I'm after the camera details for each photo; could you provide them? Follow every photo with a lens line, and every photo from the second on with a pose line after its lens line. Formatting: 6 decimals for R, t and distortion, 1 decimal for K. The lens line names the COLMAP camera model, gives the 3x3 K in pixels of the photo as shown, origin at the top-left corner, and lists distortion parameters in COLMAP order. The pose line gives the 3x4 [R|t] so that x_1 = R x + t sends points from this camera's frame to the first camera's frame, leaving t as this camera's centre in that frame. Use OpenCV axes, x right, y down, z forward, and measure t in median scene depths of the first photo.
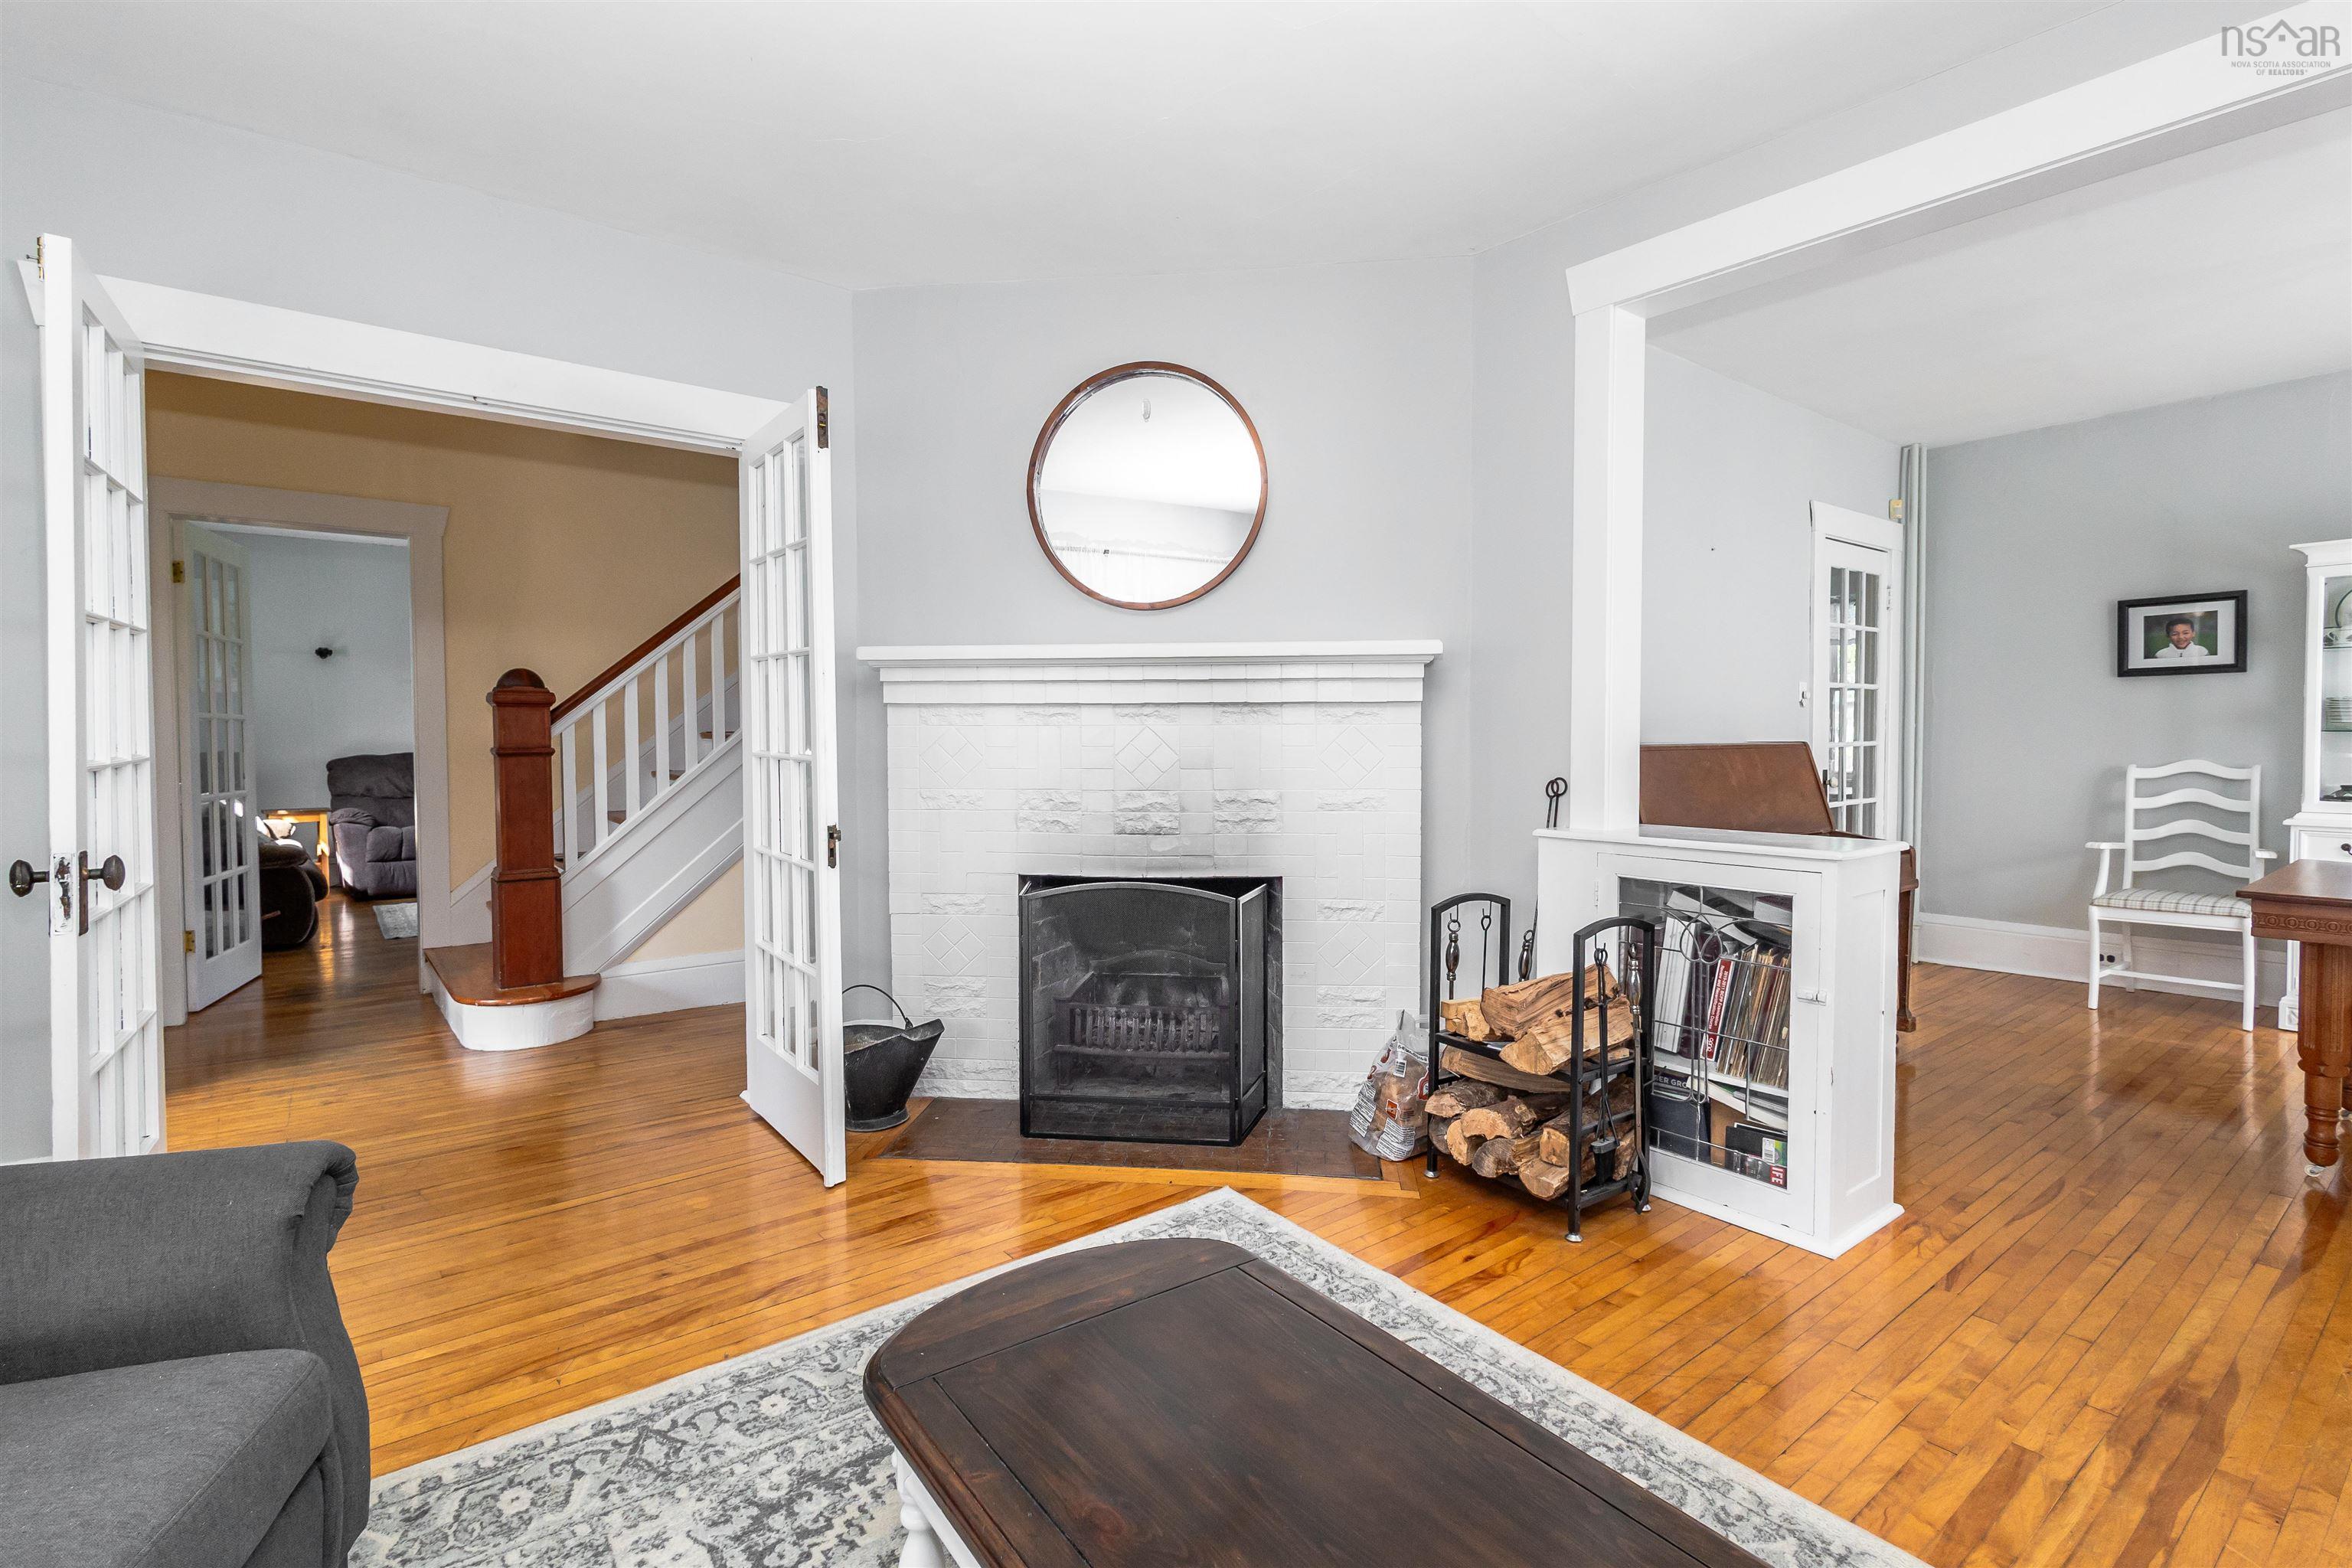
lens RADIAL K [[1100.2, 0, 1187.6], [0, 1100.2, 761.3], [0, 0, 1]] dist [0.002510, -0.001363]
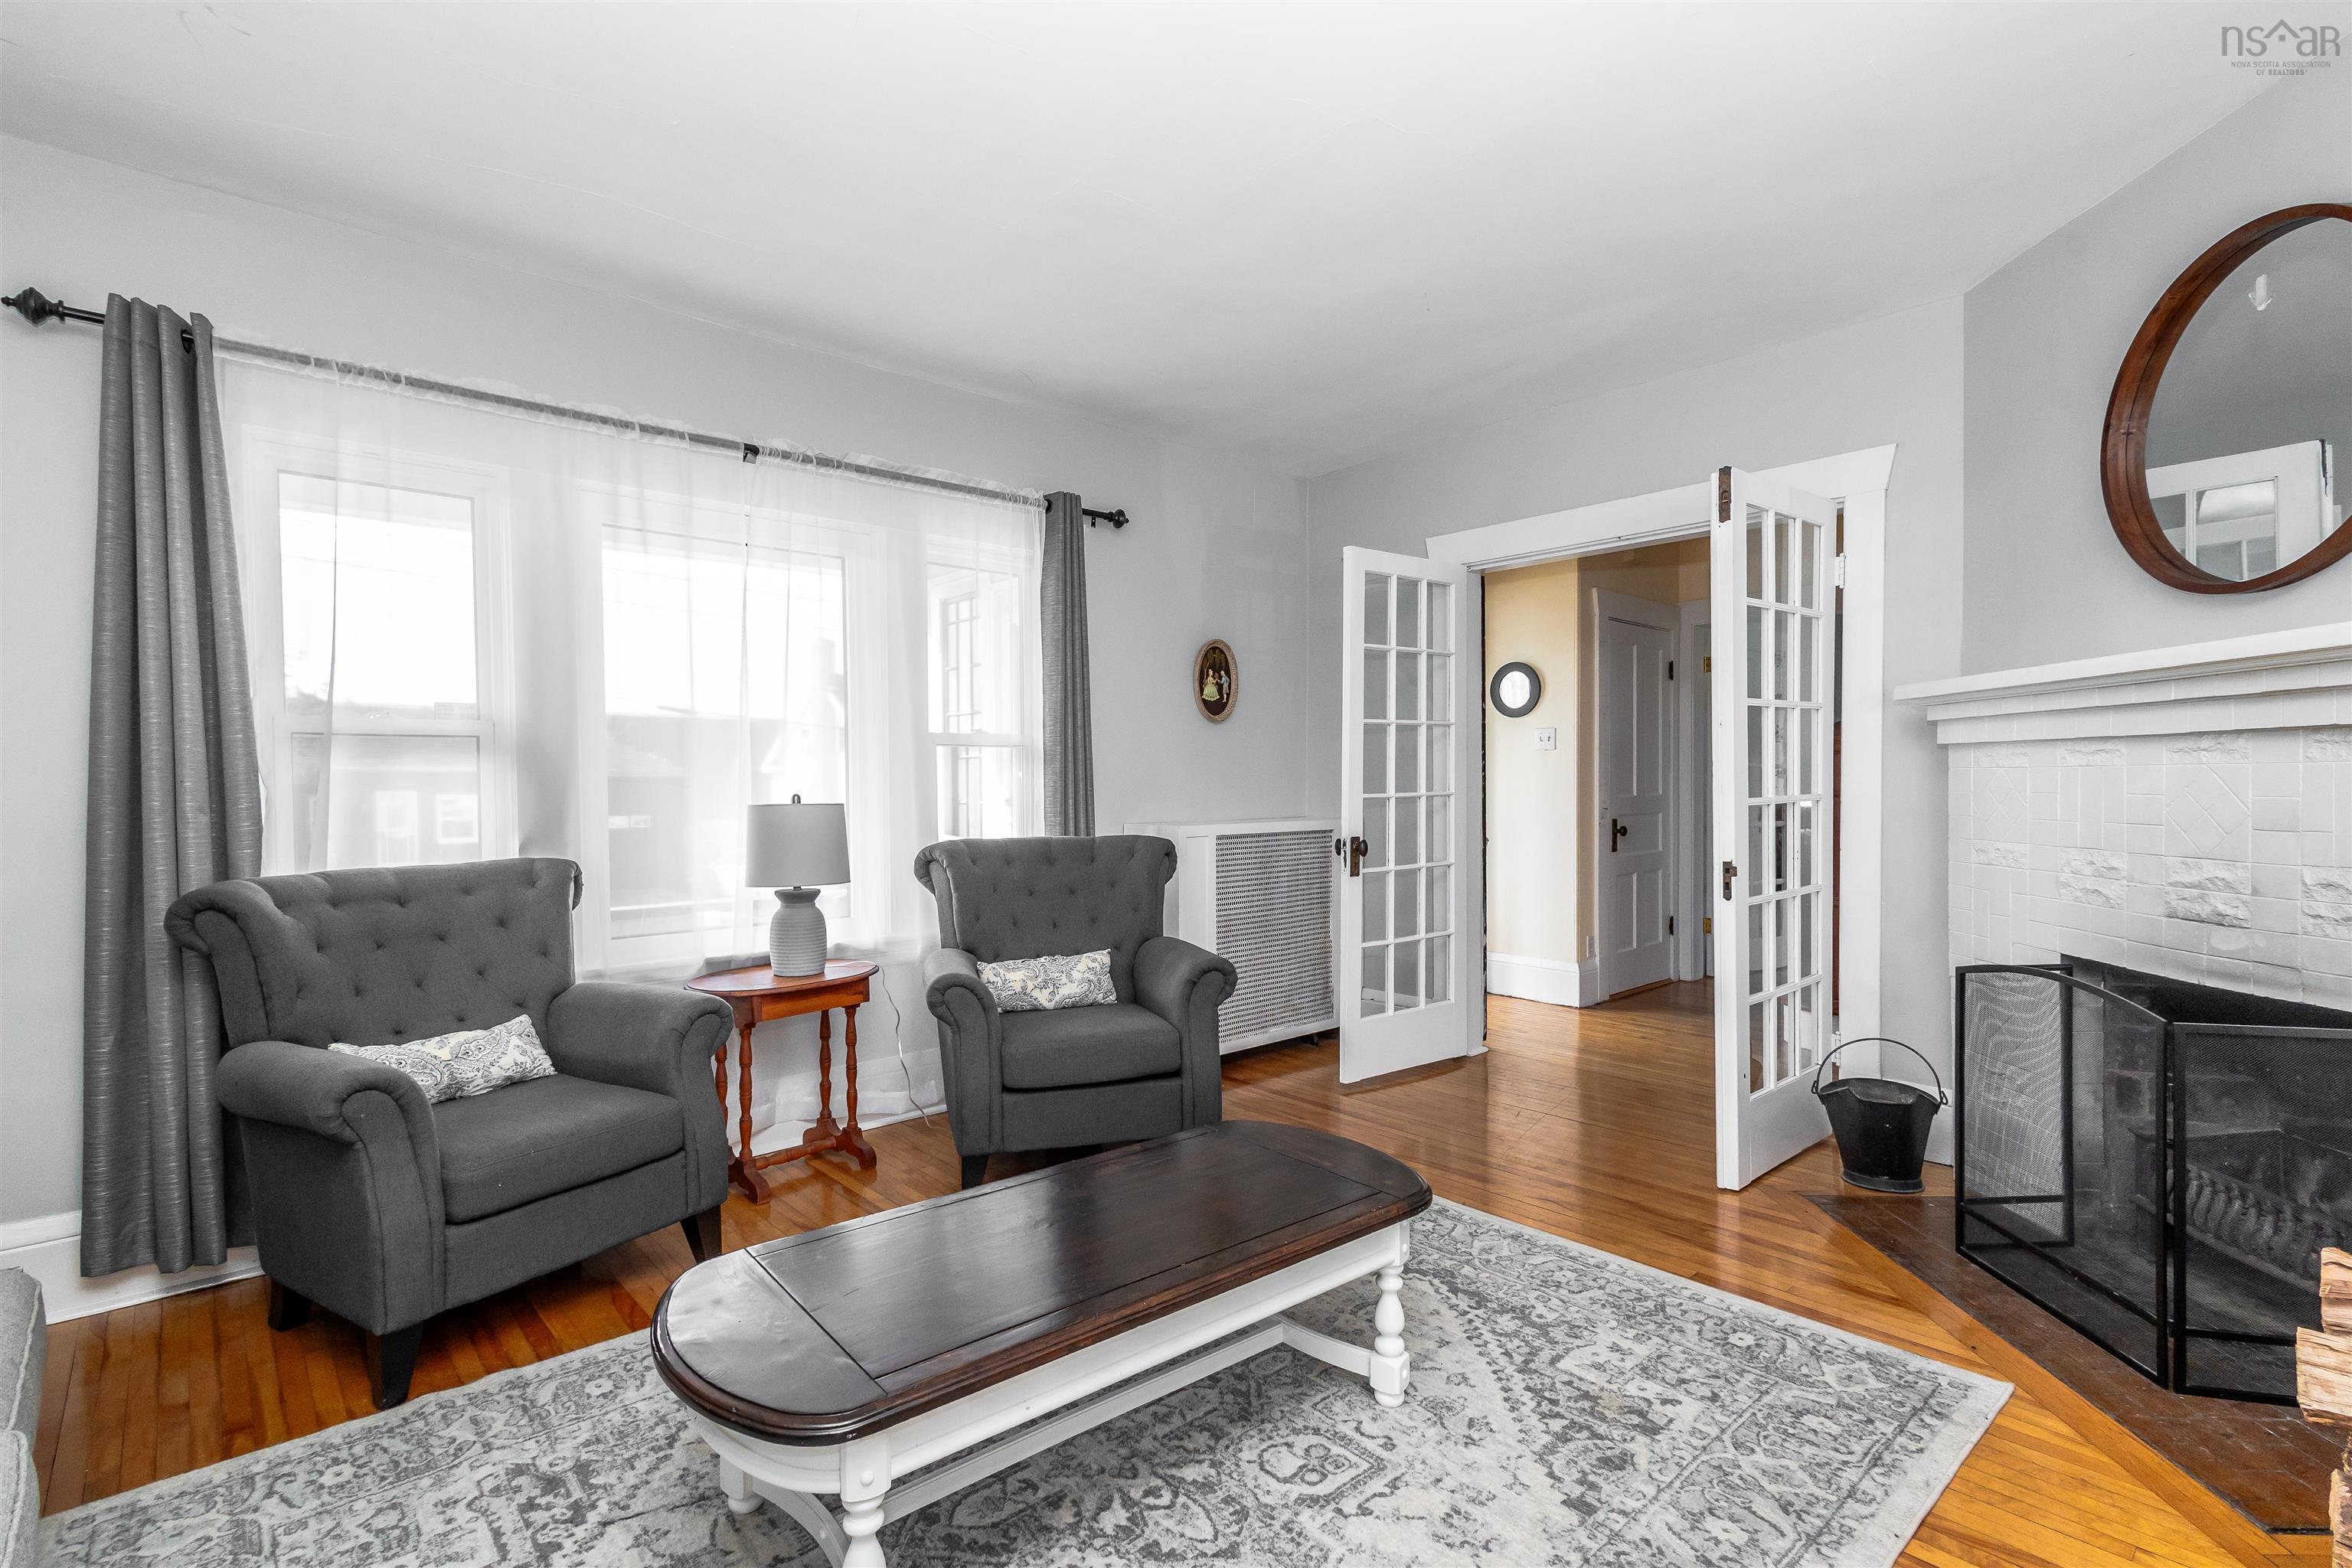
lens RADIAL K [[1100.2, 0, 1177.8], [0, 1100.2, 796.7], [0, 0, 1]] dist [0.002510, -0.001363]
pose [[0.054196, 0.014700, -0.998422, 0.614956], [-0.021581, 0.999675, 0.013547, -0.007912], [0.998297, 0.020812, 0.054496, 0.319929]]
